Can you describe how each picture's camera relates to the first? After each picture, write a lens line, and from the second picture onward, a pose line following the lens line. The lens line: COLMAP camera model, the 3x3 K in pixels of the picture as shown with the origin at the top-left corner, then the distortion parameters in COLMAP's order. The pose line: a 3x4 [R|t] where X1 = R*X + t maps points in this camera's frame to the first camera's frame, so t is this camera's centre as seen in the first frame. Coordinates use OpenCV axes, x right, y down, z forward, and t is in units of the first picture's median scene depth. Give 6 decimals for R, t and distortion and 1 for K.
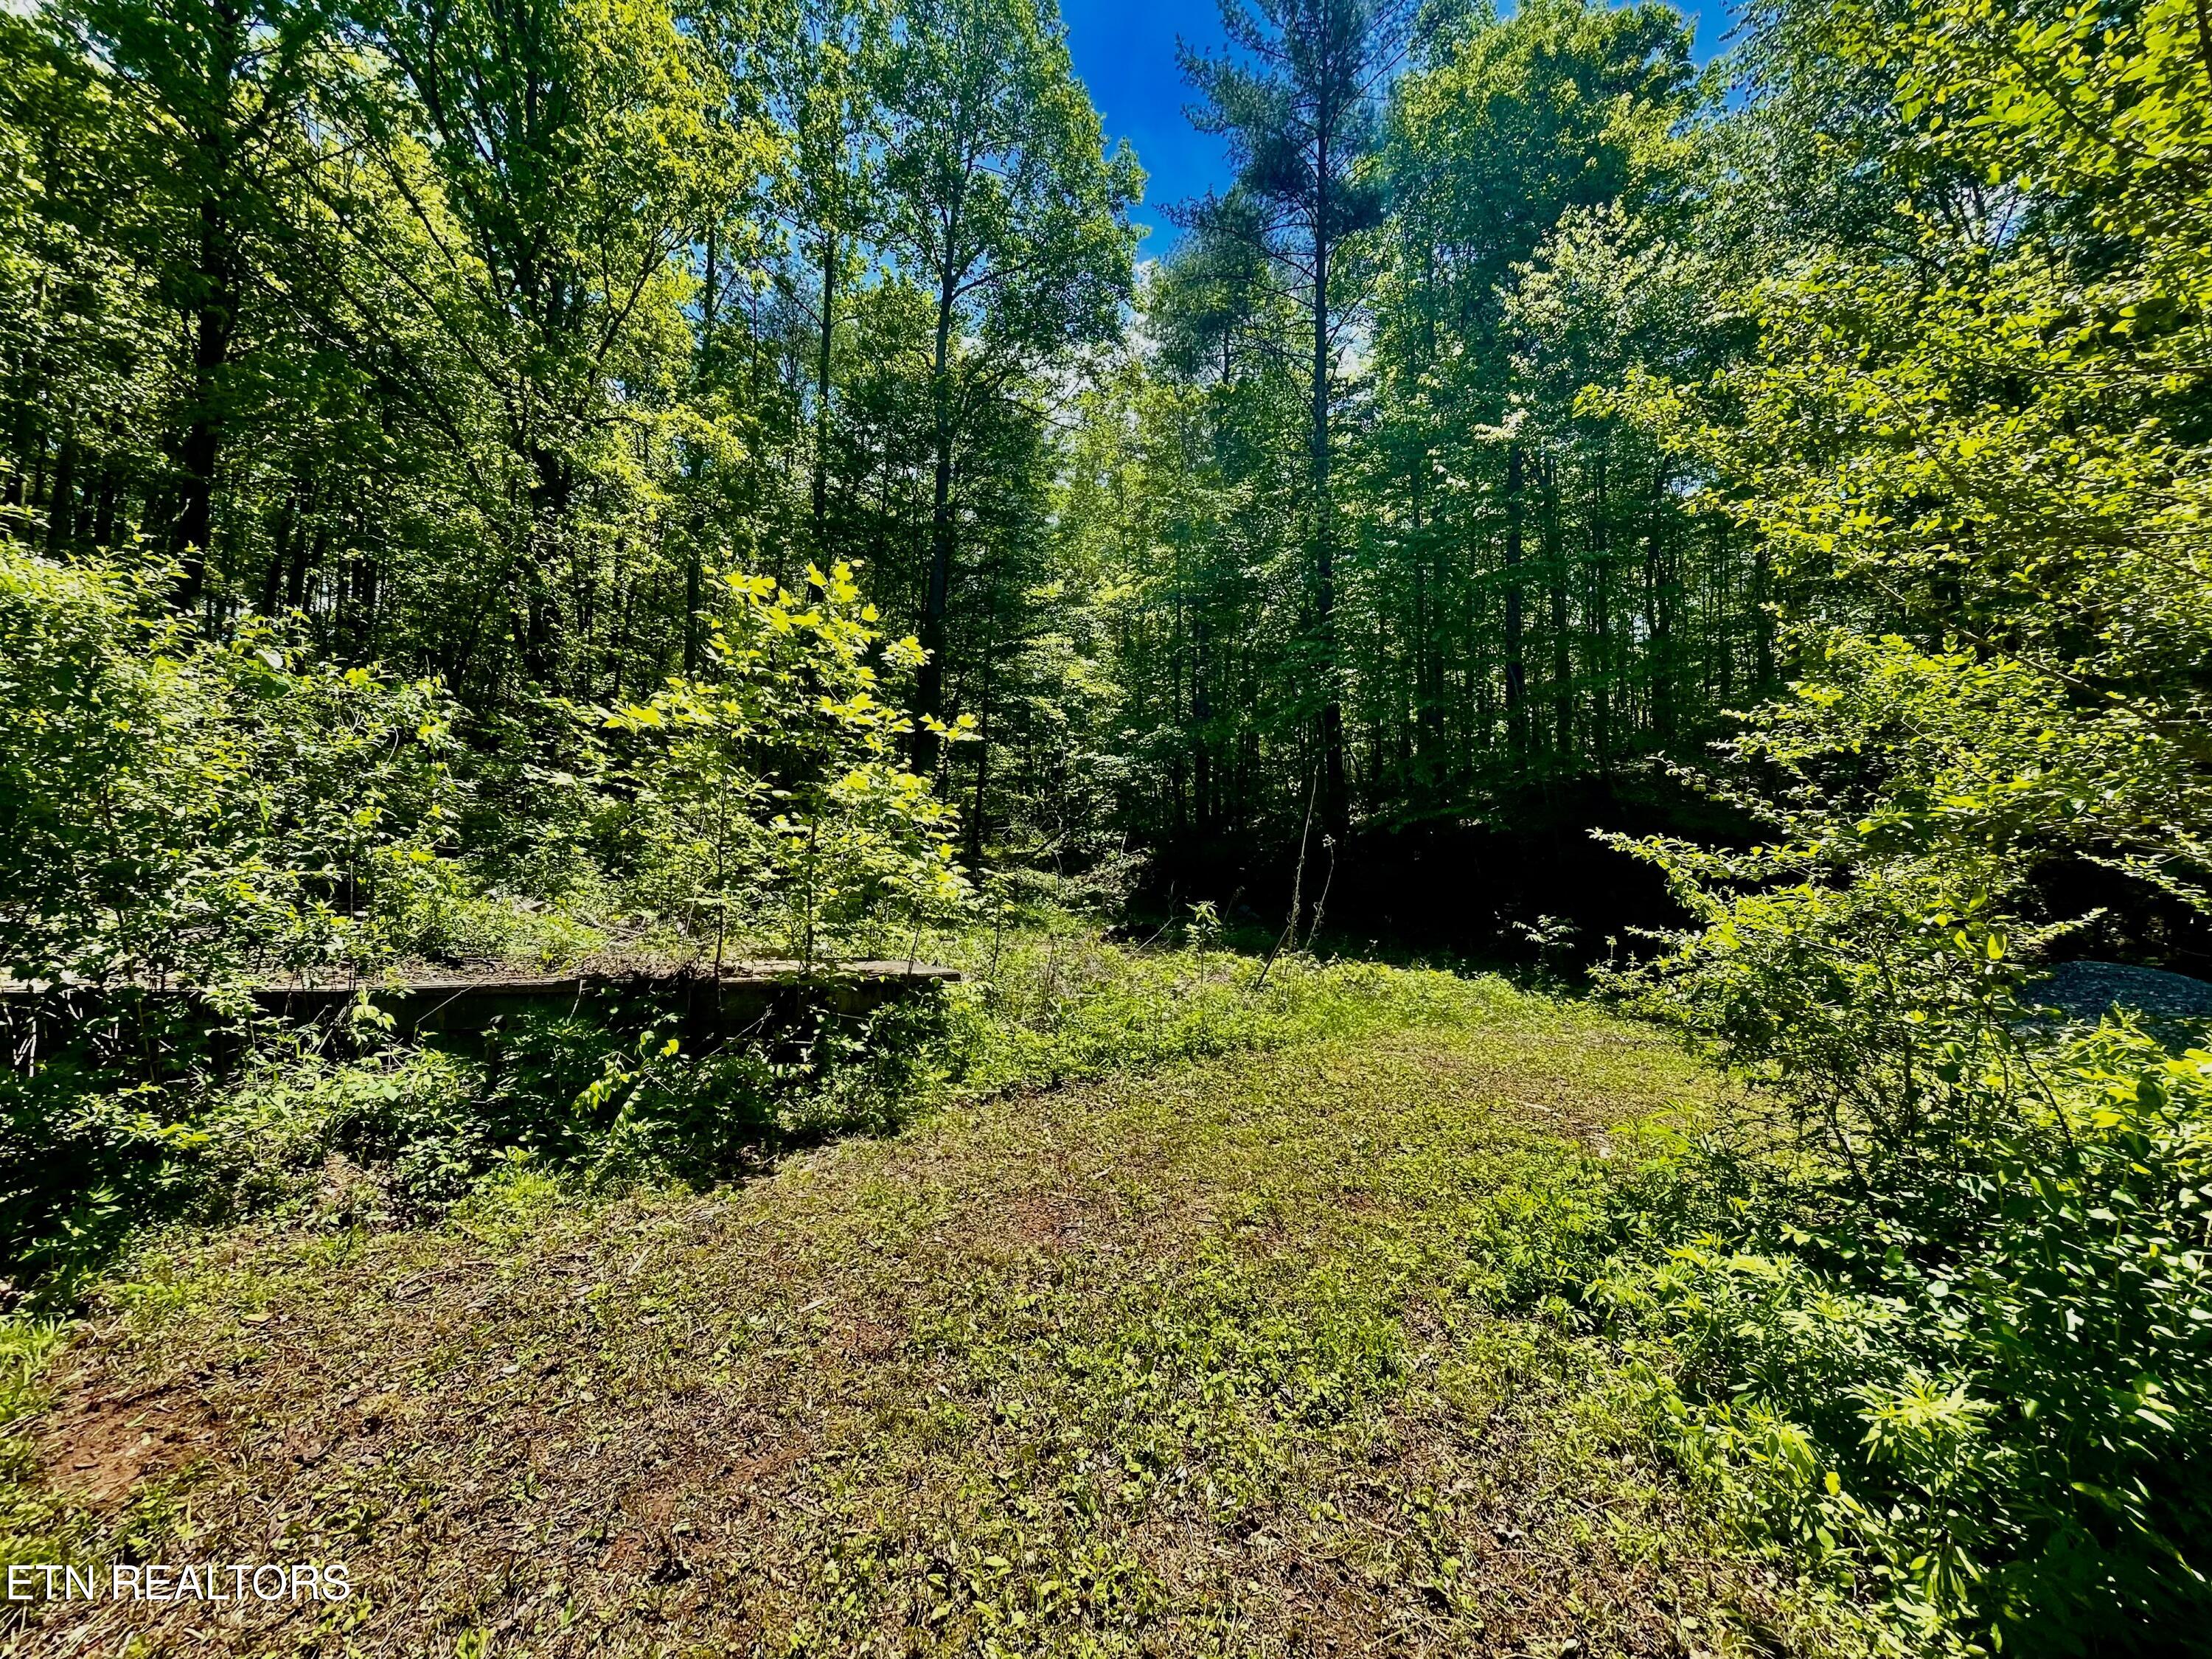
lens RADIAL K [[918.0, 0, 1098.9], [0, 918.0, 822.9], [0, 0, 1]] dist [-0.001297, -0.000225]
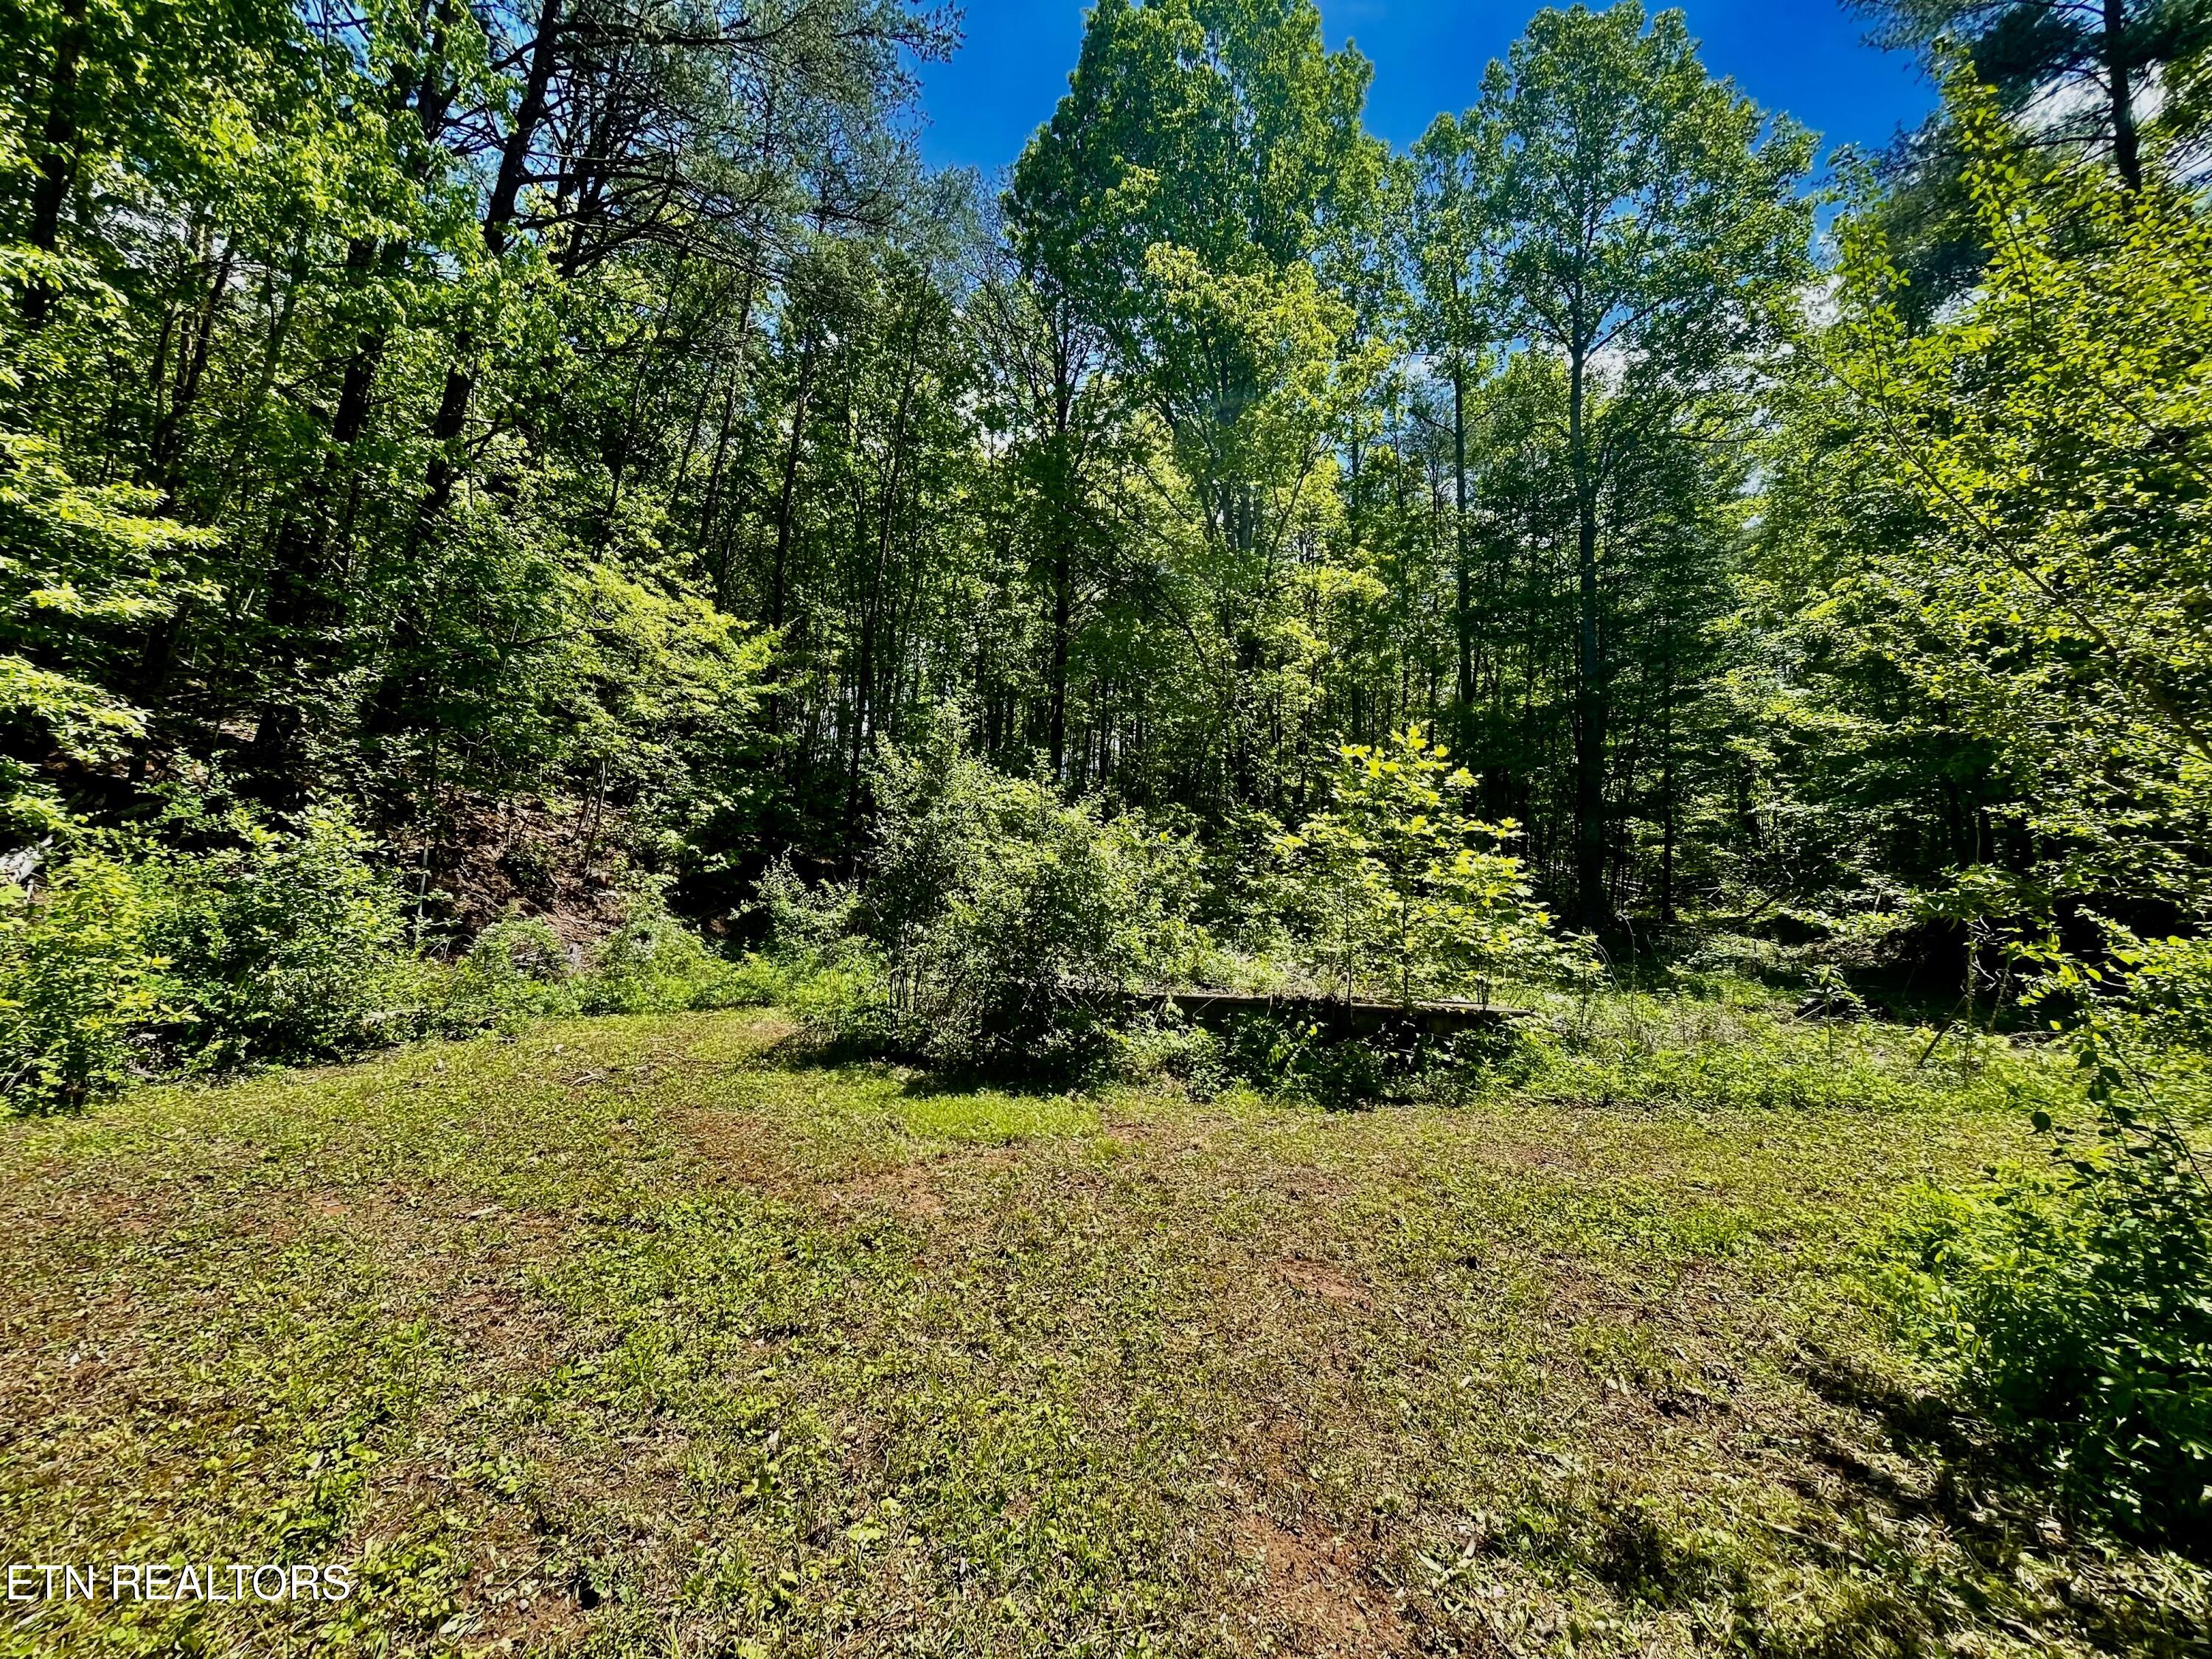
lens RADIAL K [[902.6, 0, 1106.0], [0, 902.6, 829.5], [0, 0, 1]] dist [-0.000035, 0.000088]
pose [[0.758271, -0.076902, -0.647388, 0.234049], [0.032746, 0.996258, -0.079988, -0.011549], [0.651117, 0.039453, 0.757952, -0.359438]]
